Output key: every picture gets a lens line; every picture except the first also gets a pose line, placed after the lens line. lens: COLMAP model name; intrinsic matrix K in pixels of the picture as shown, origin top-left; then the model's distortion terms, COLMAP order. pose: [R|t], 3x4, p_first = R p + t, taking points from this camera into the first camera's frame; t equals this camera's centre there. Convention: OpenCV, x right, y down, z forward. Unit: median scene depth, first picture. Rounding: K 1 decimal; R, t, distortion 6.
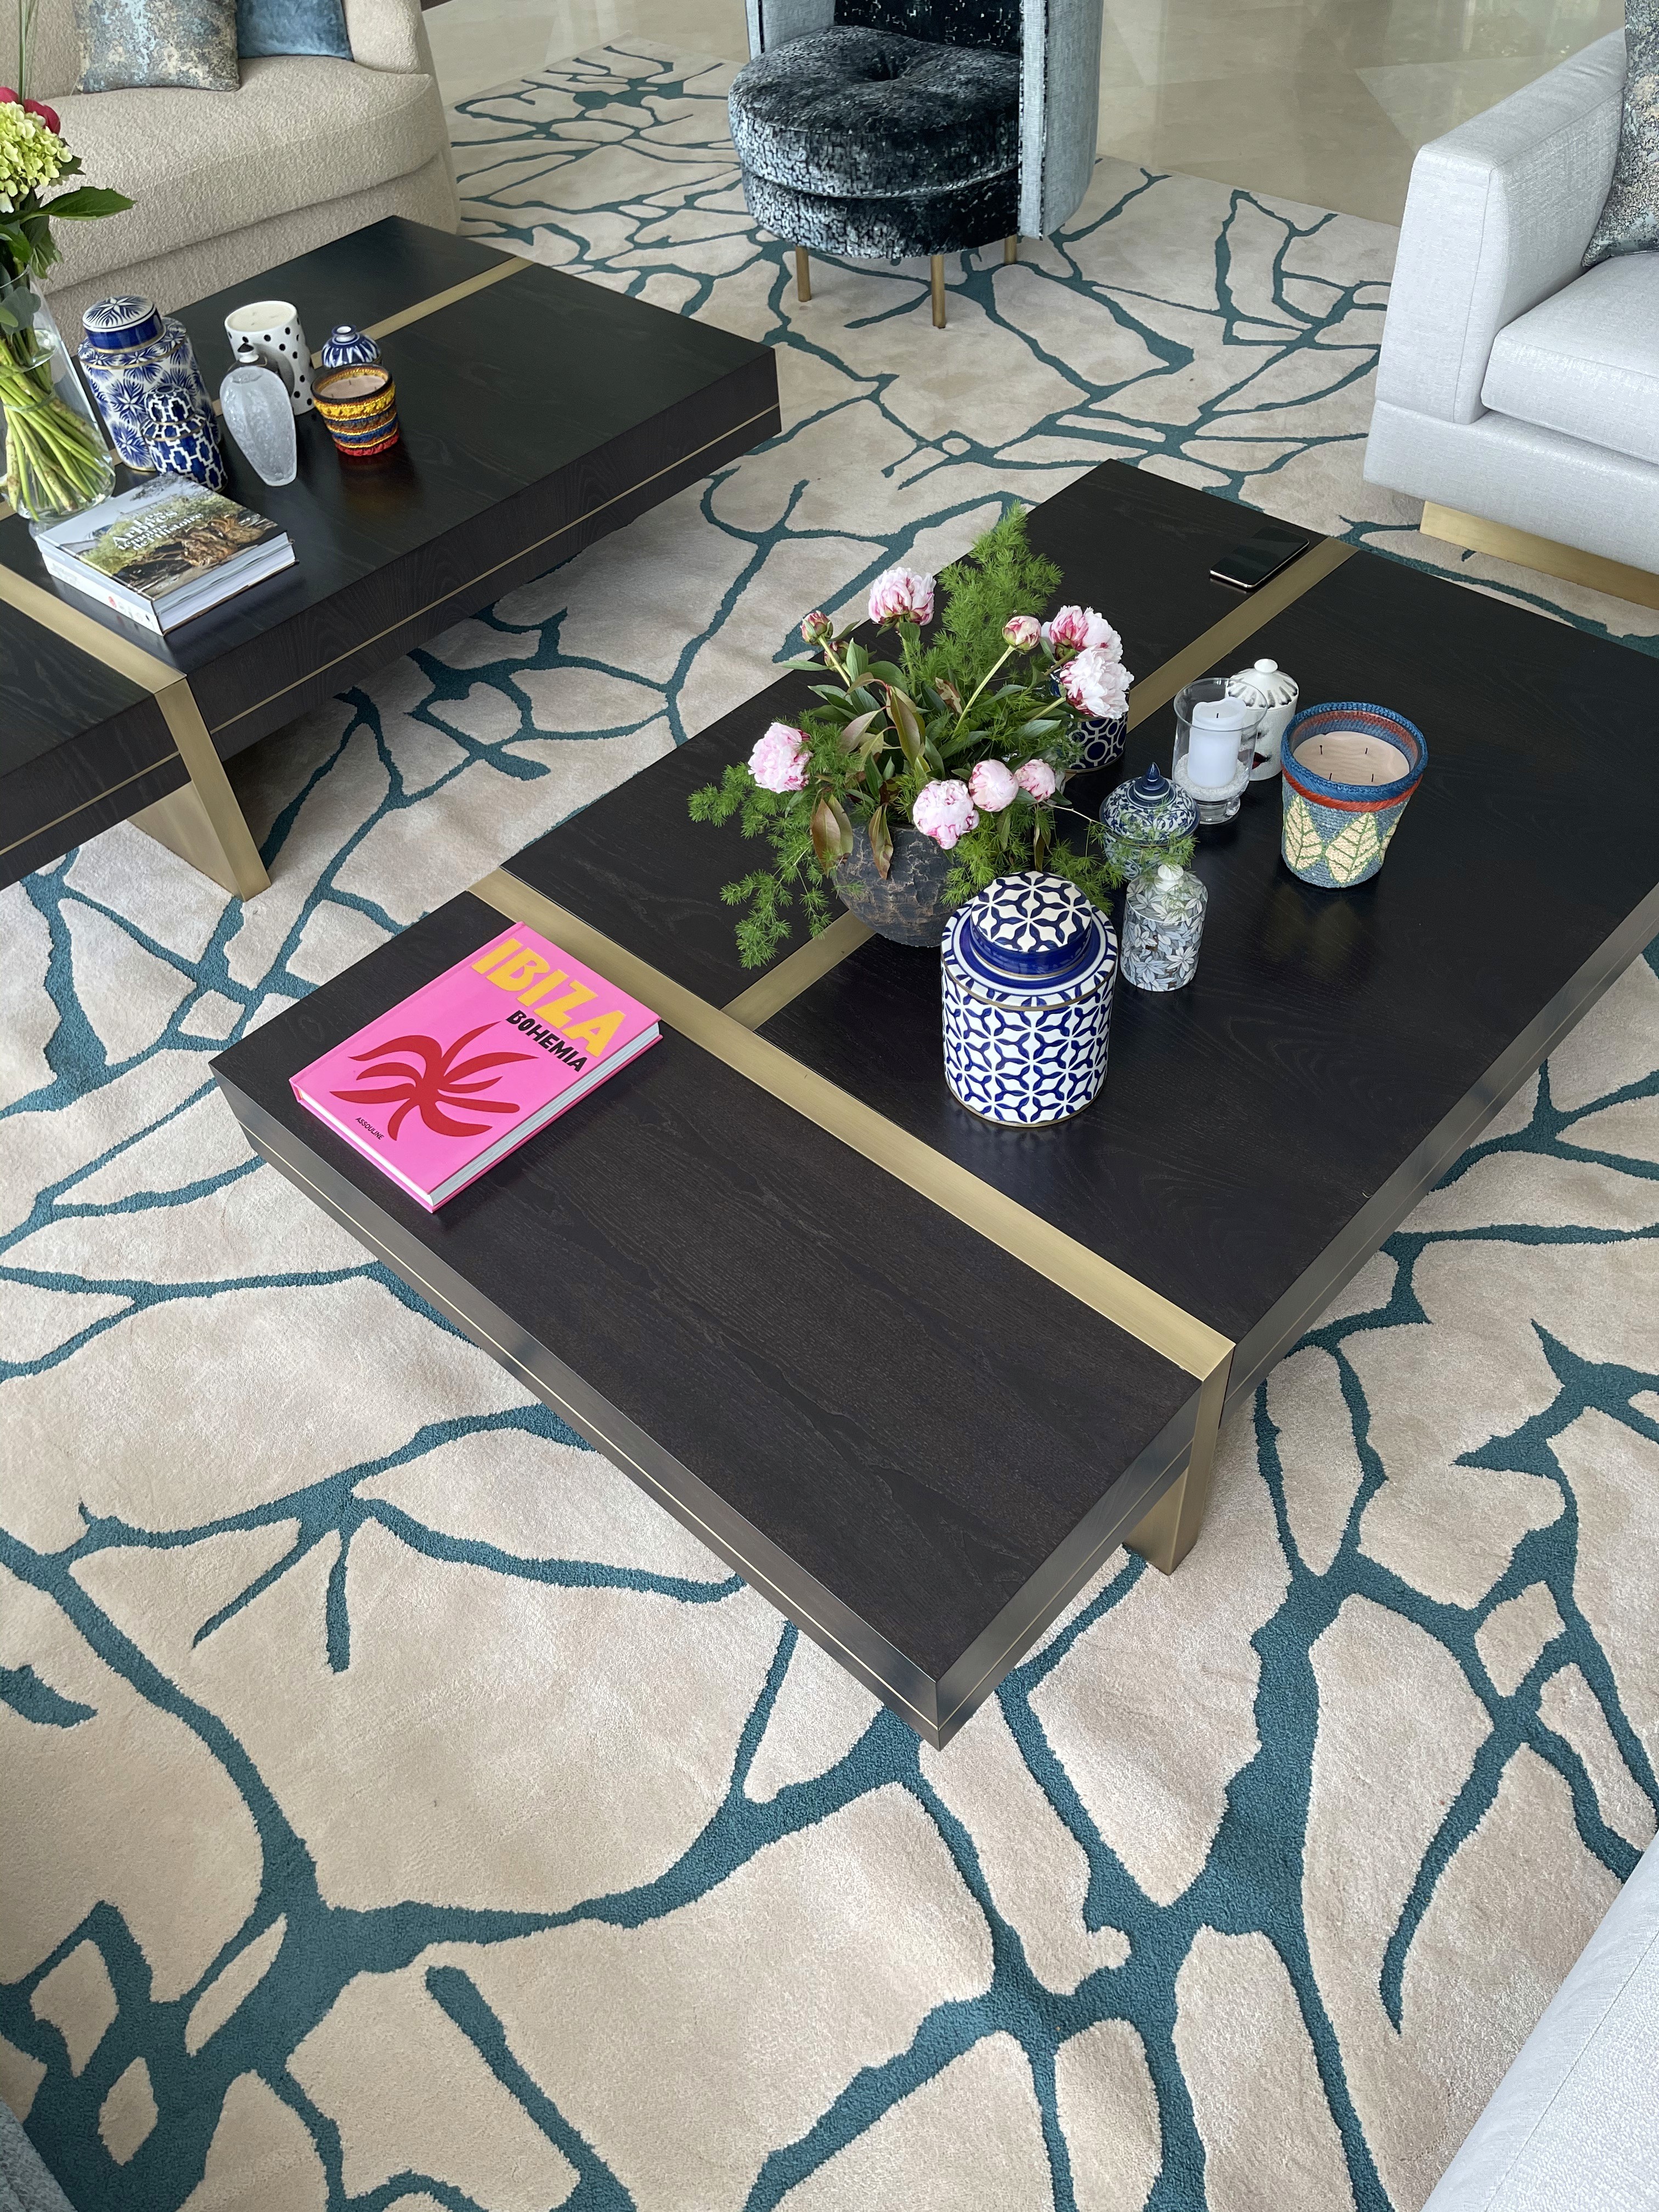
lens RADIAL K [[1670.8, 0, 814.2], [0, 1670.8, 1094.6], [0, 0, 1]] dist [0.066686, -0.091625]
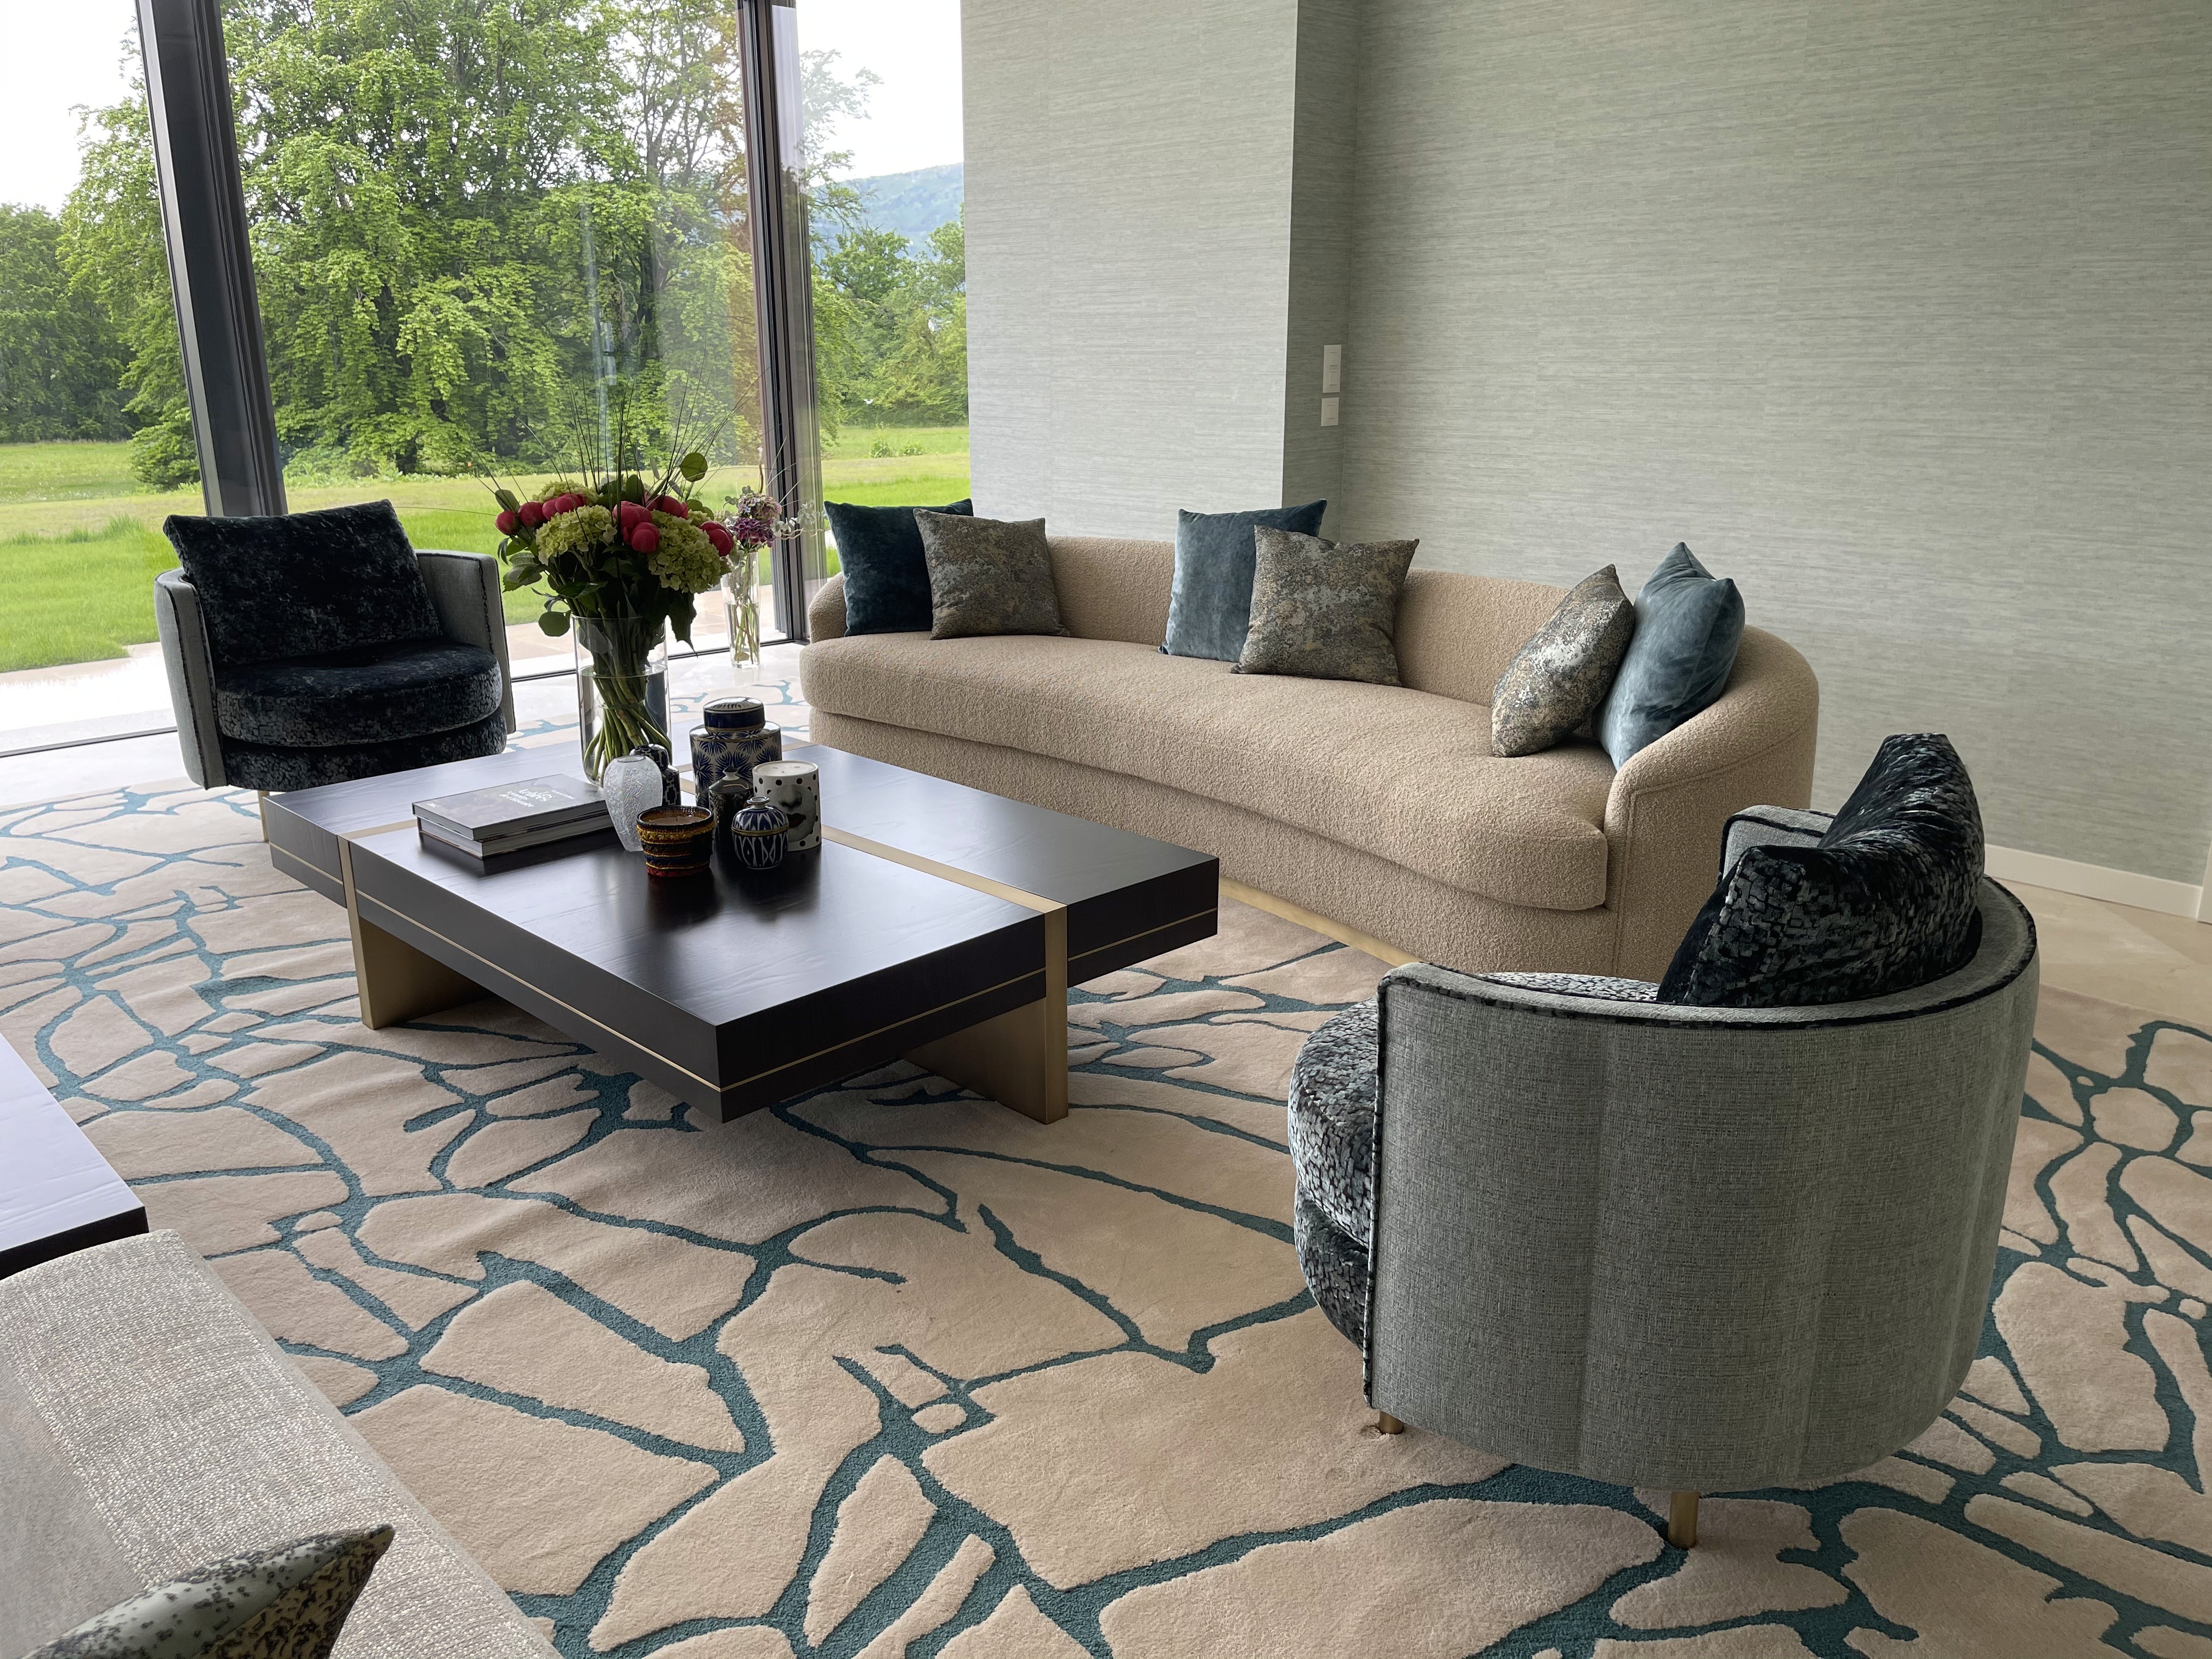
lens RADIAL K [[1670.8, 0, 1105.3], [0, 1670.8, 817.4], [0, 0, 1]] dist [0.066686, -0.091625]
pose [[-0.040737, 0.345995, -0.937352, 0.550855], [-0.744786, 0.614854, 0.259323, -0.688078], [0.666059, 0.708690, 0.232644, 0.710952]]
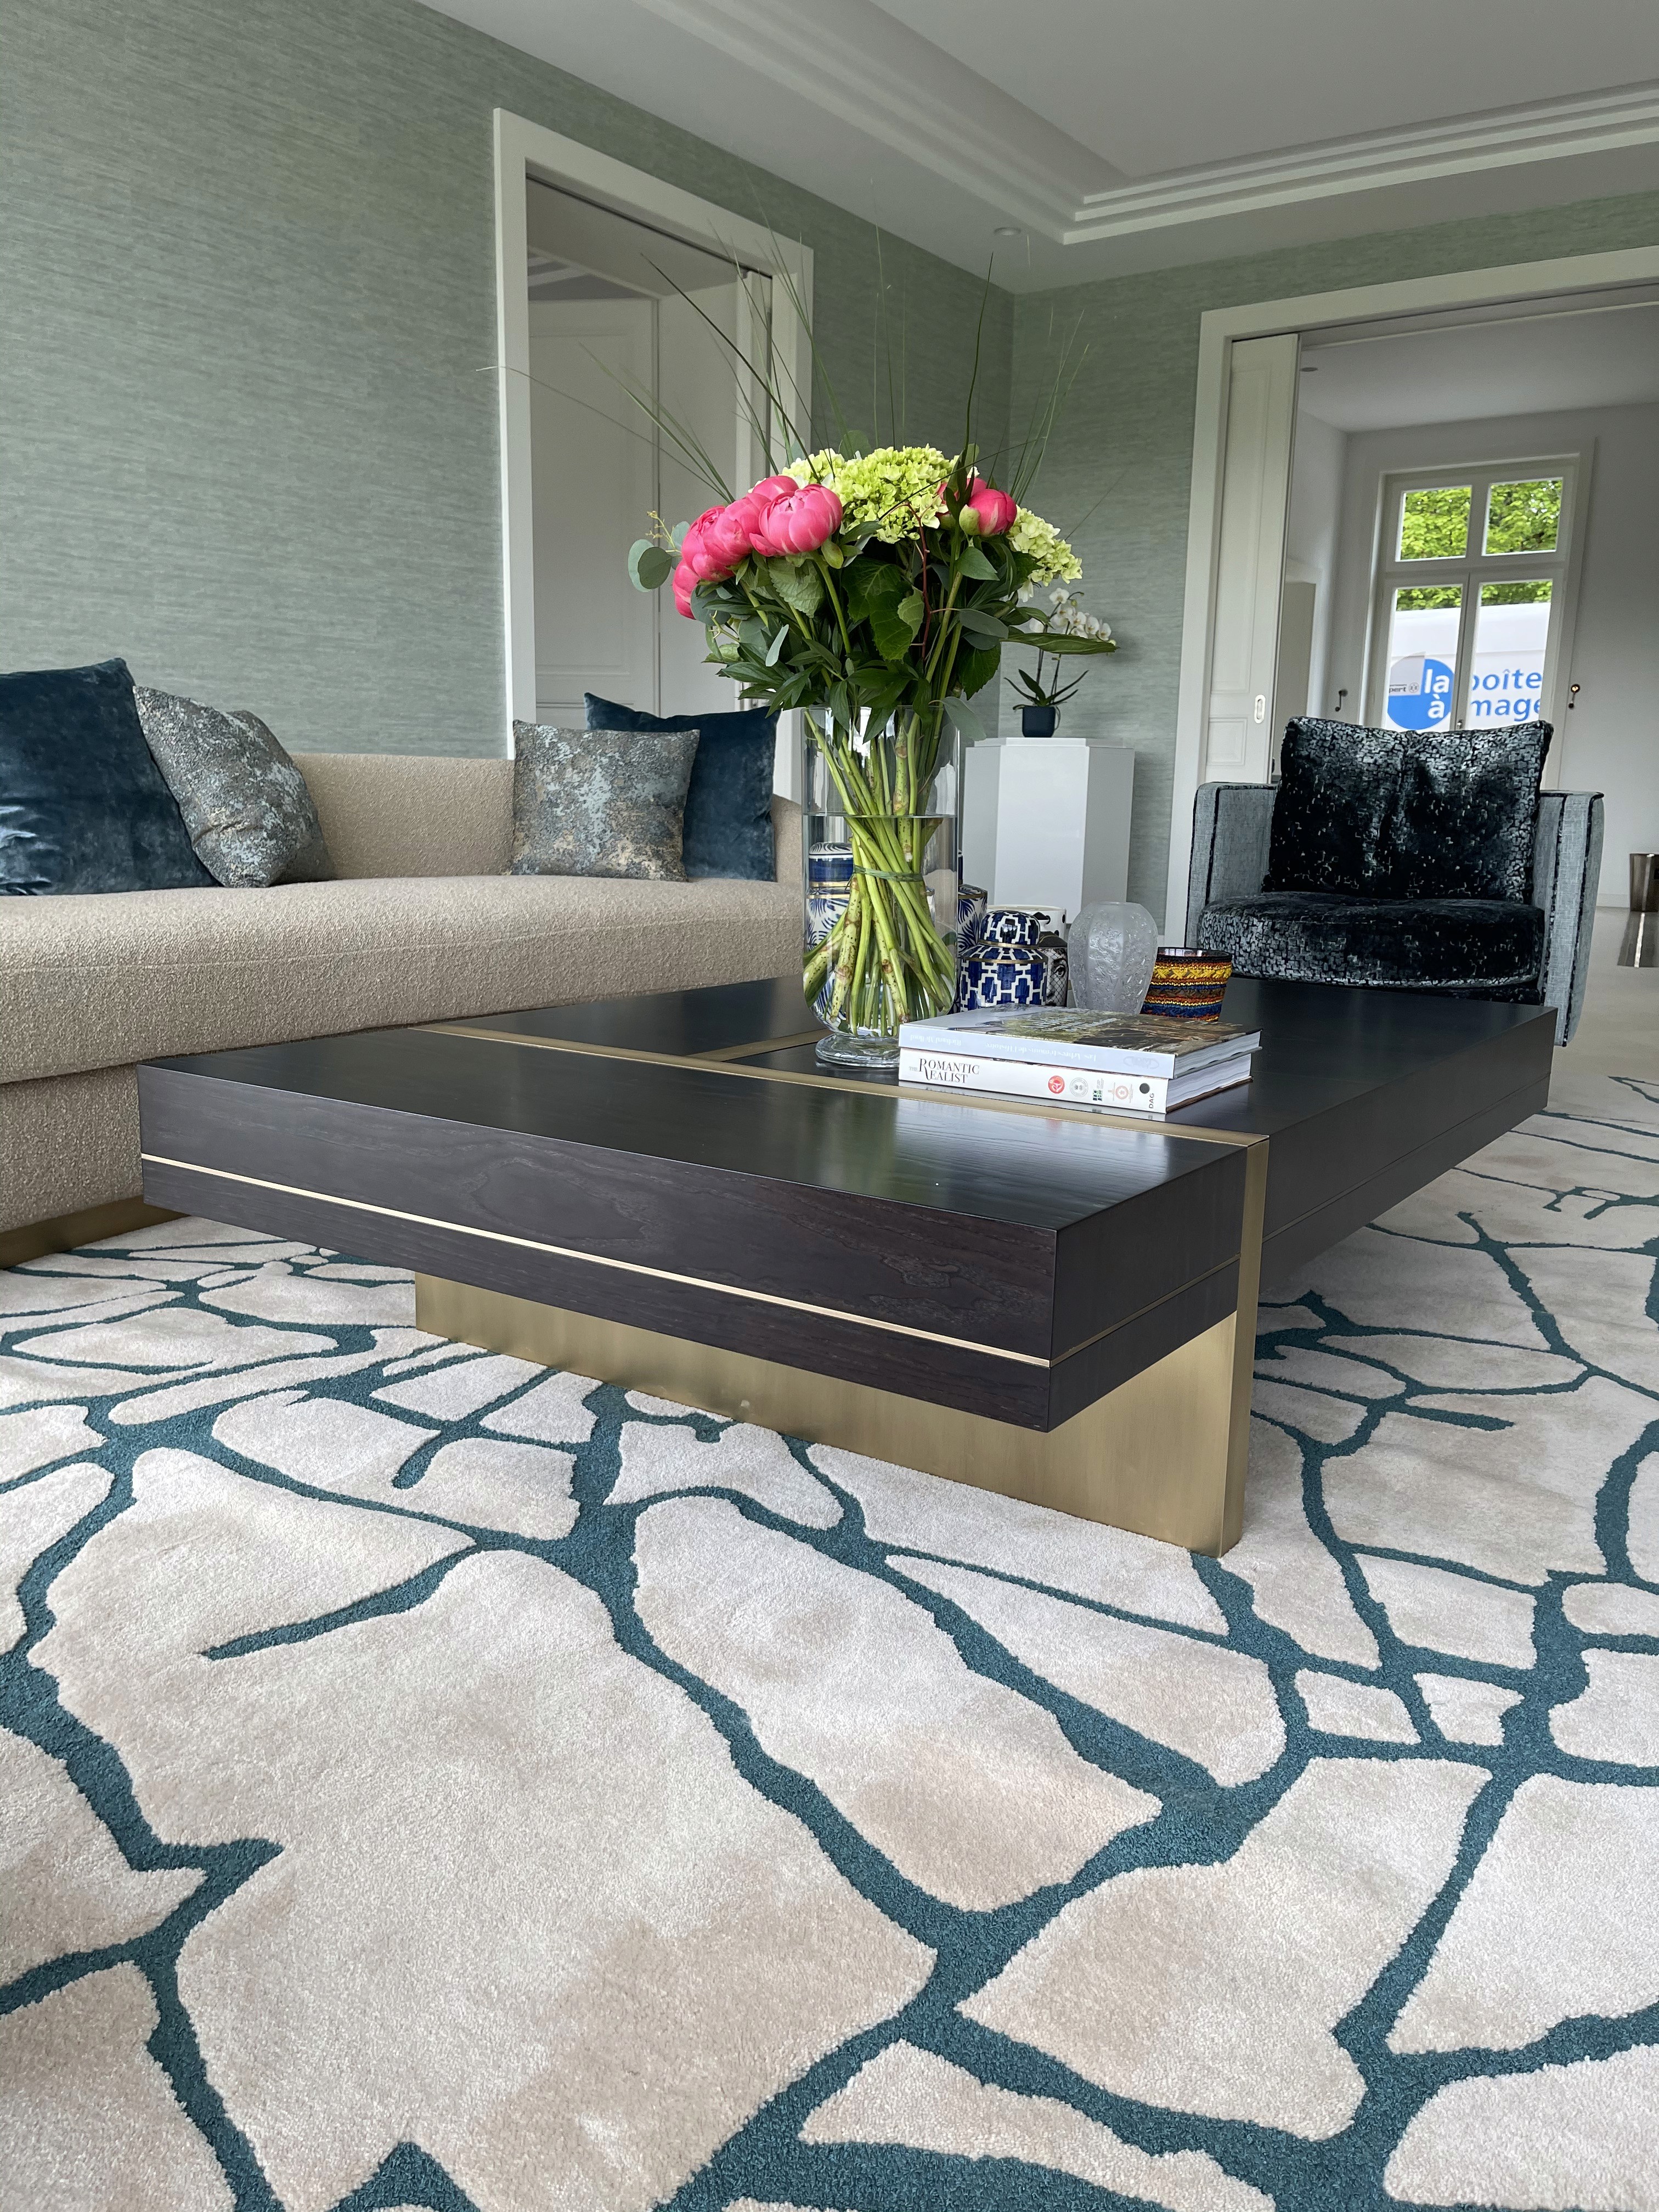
lens RADIAL K [[1670.8, 0, 825.2], [0, 1670.8, 1102.3], [0, 0, 1]] dist [0.066686, -0.091625]
pose [[0.986442, 0.064739, 0.150802, -0.418652], [0.041337, 0.791258, -0.610084, 0.080461], [-0.158820, 0.608046, 0.777854, 0.348595]]
